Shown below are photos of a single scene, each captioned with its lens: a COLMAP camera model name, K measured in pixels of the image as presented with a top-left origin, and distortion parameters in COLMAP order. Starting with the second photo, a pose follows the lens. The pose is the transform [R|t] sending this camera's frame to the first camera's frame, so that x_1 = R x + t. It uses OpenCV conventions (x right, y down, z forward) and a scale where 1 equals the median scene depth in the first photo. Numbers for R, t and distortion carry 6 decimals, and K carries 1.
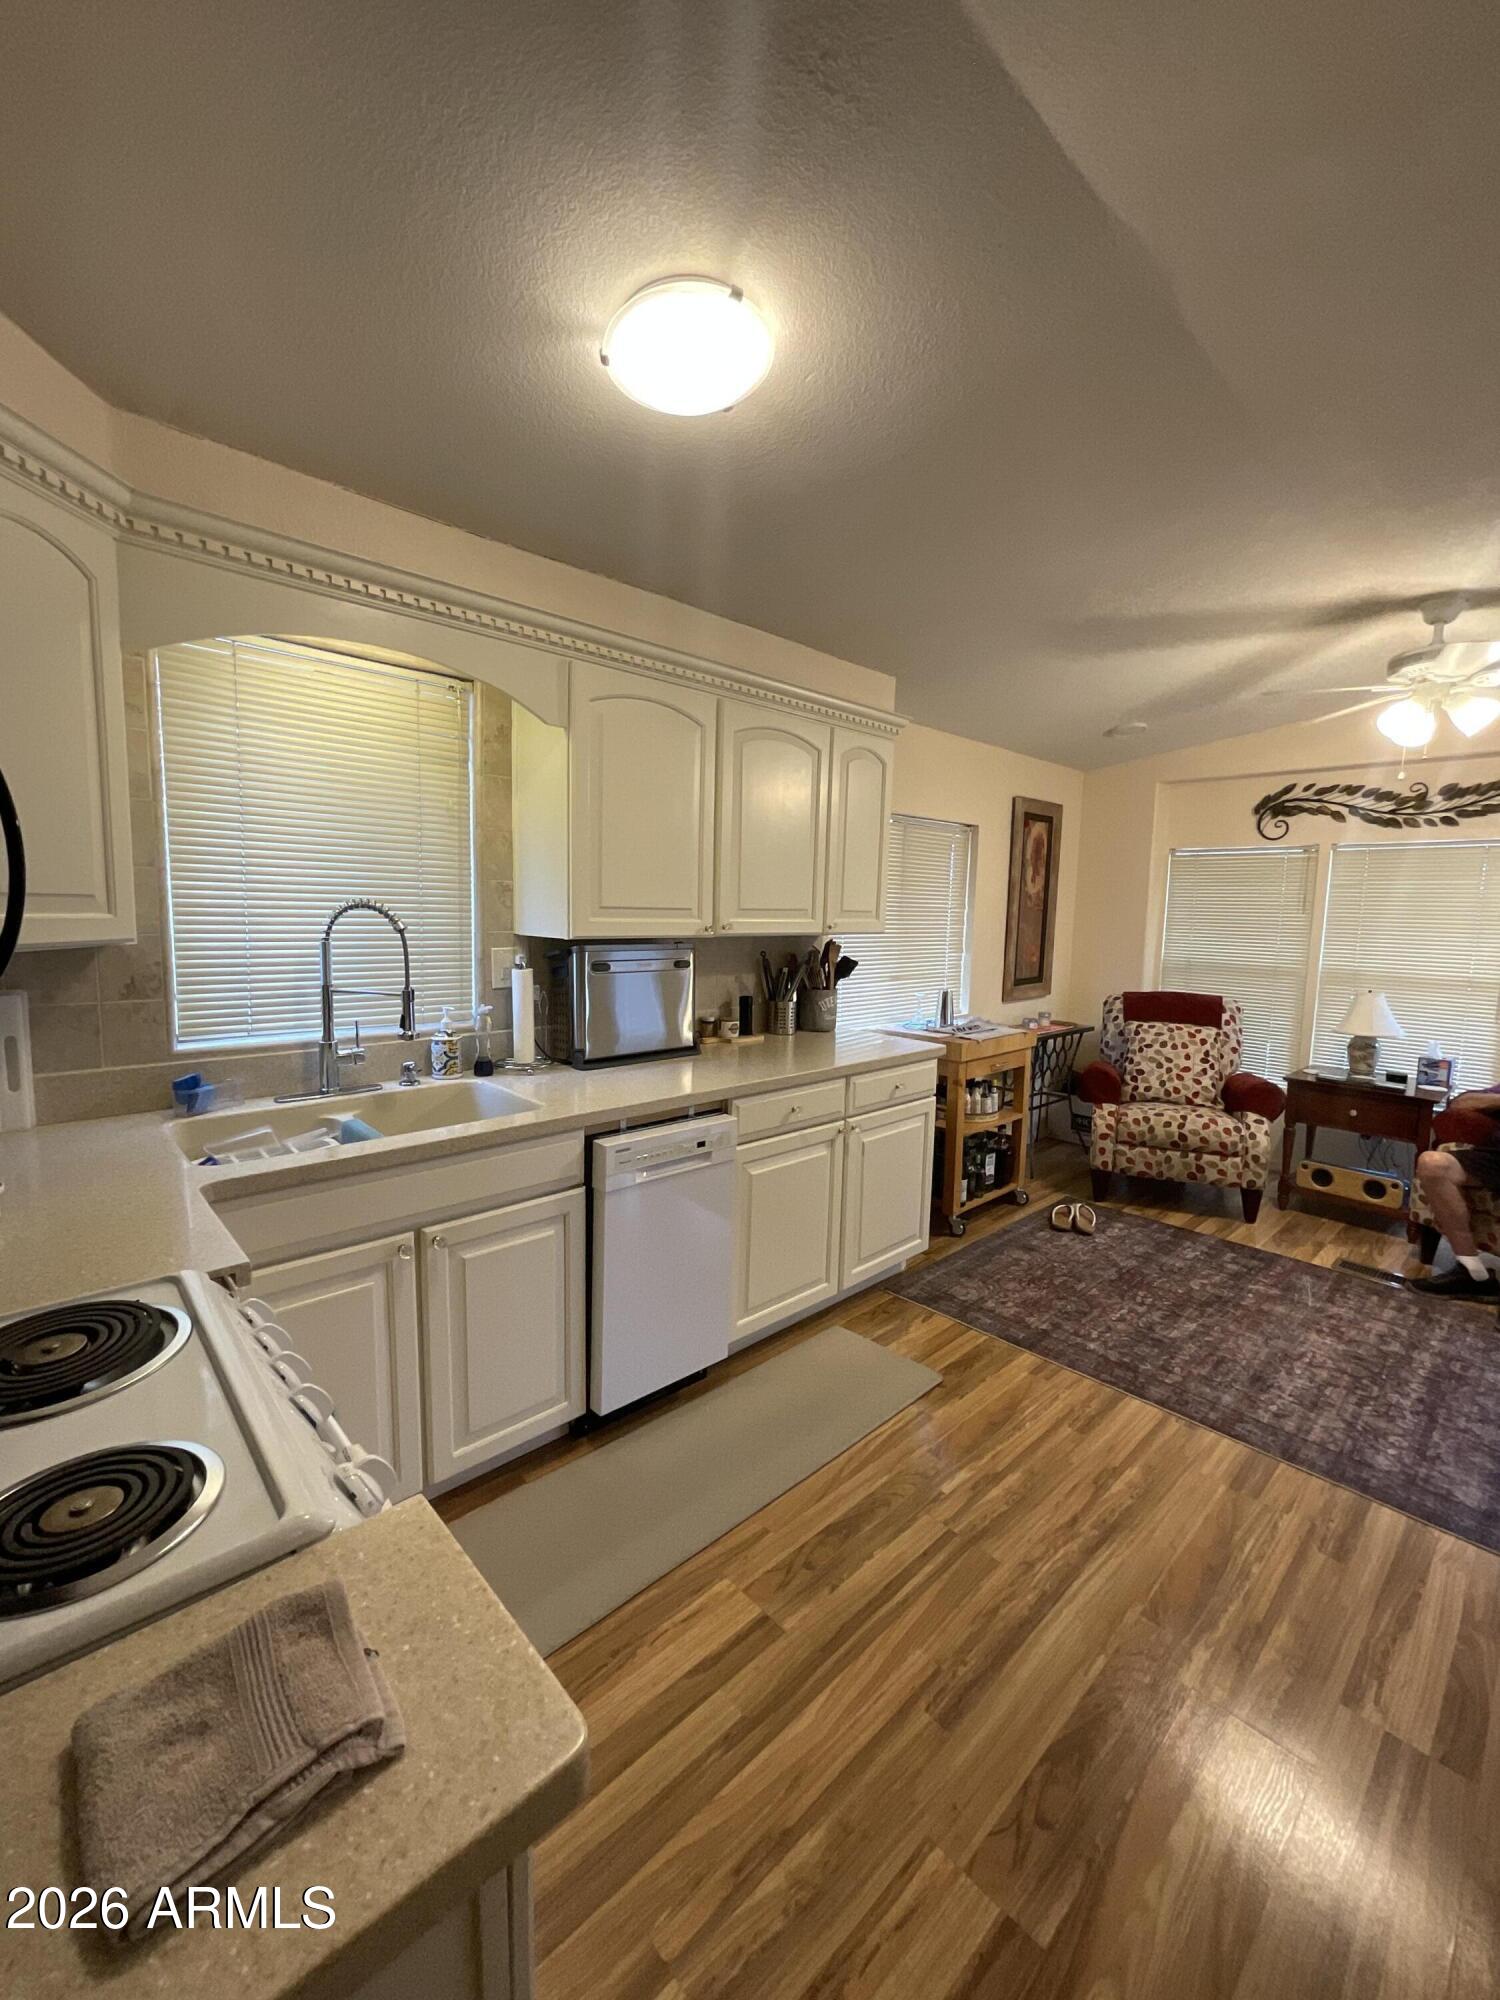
lens RADIAL K [[822.7, 0, 751.2], [0, 822.7, 993.3], [0, 0, 1]] dist [-0.021328, 0.016958]
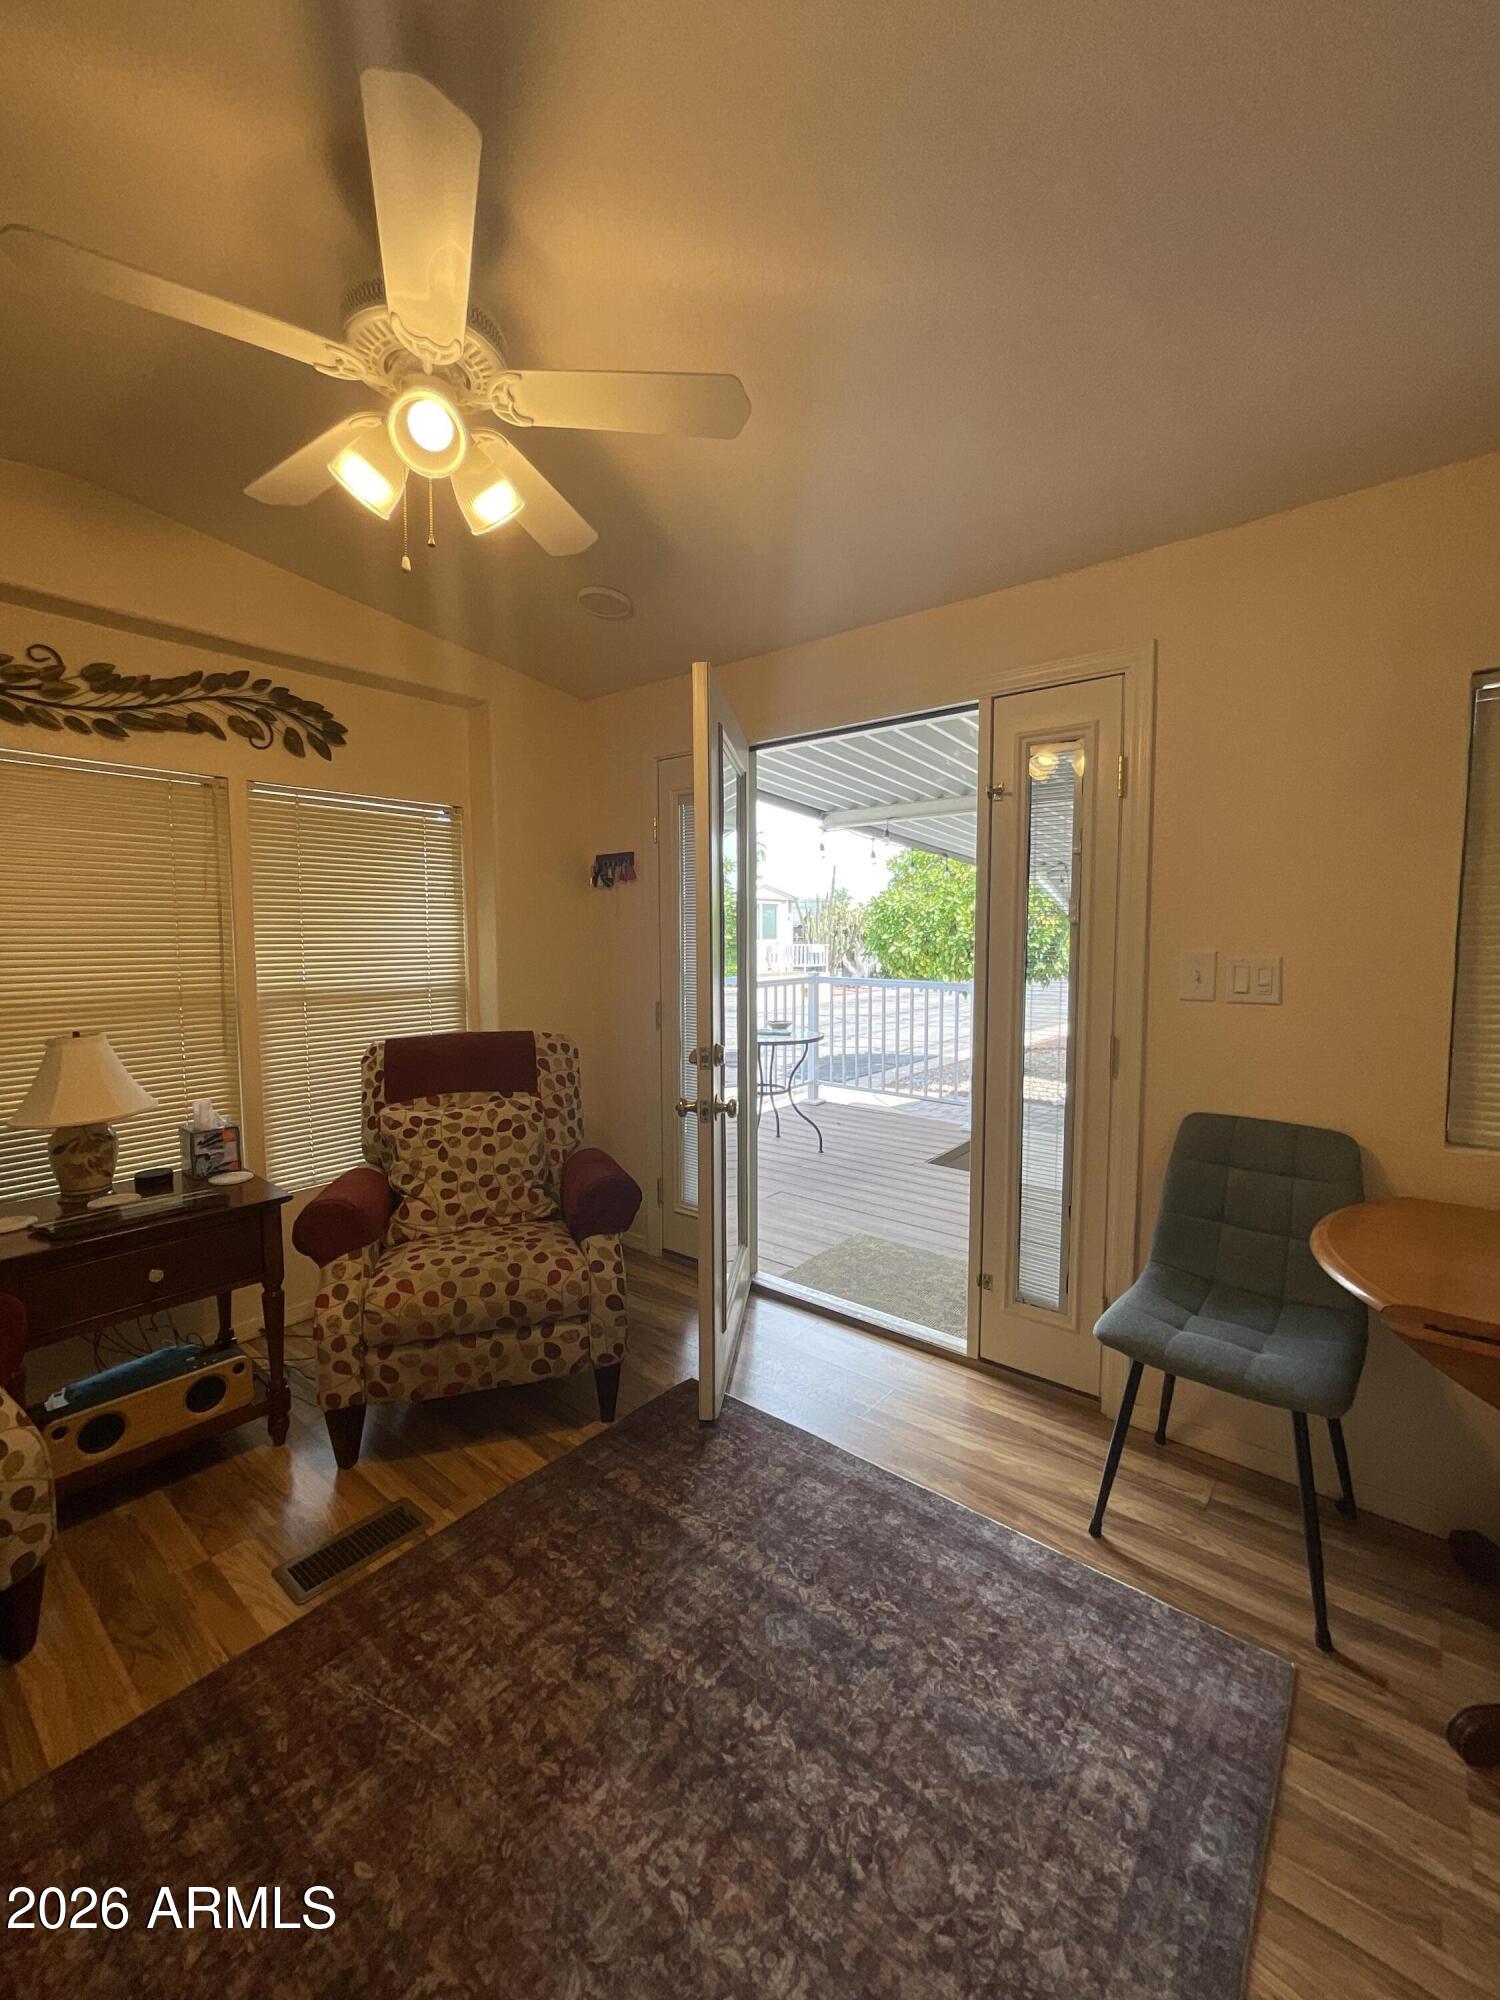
lens RADIAL K [[805.9, 0, 750.0], [0, 805.9, 1000.0], [0, 0, 1]] dist [-0.005433, -0.000209]
pose [[-0.124156, -0.103523, 0.986848, 0.219150], [0.108404, 0.987175, 0.117196, -0.038405], [-0.986323, 0.121529, -0.111341, 0.663146]]
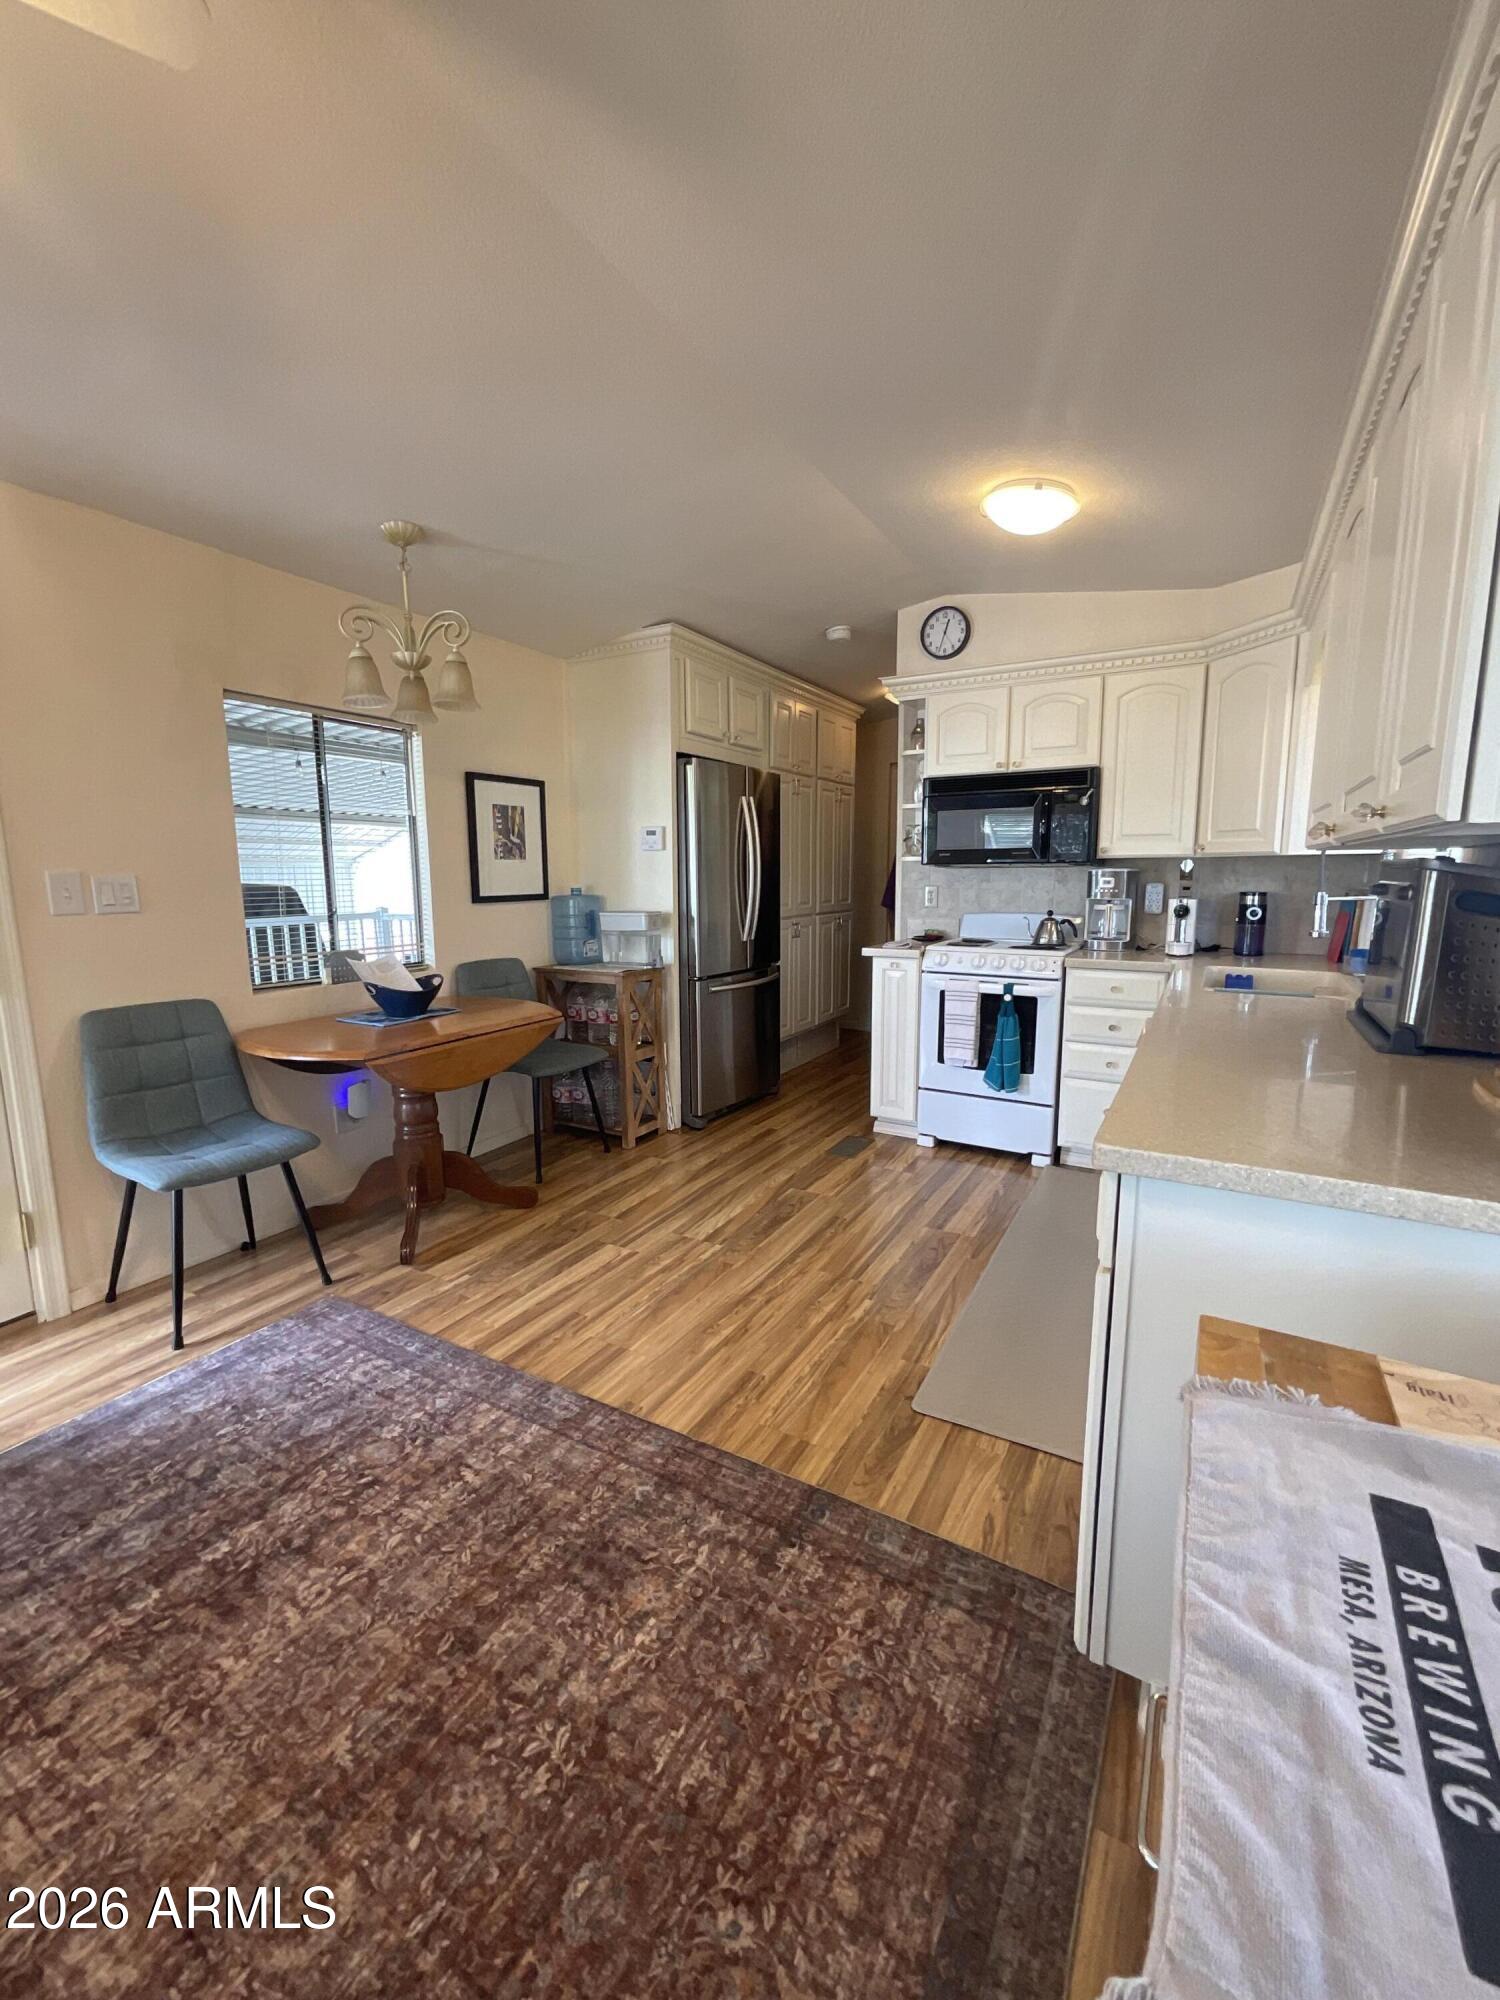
lens RADIAL K [[813.6, 0, 756.6], [0, 813.6, 994.2], [0, 0, 1]] dist [-0.010414, 0.007617]
pose [[-0.956025, 0.023884, -0.292310, 0.391796], [-0.051437, 0.967575, 0.247290, -0.063265], [0.288739, 0.251451, -0.923798, 1.039689]]
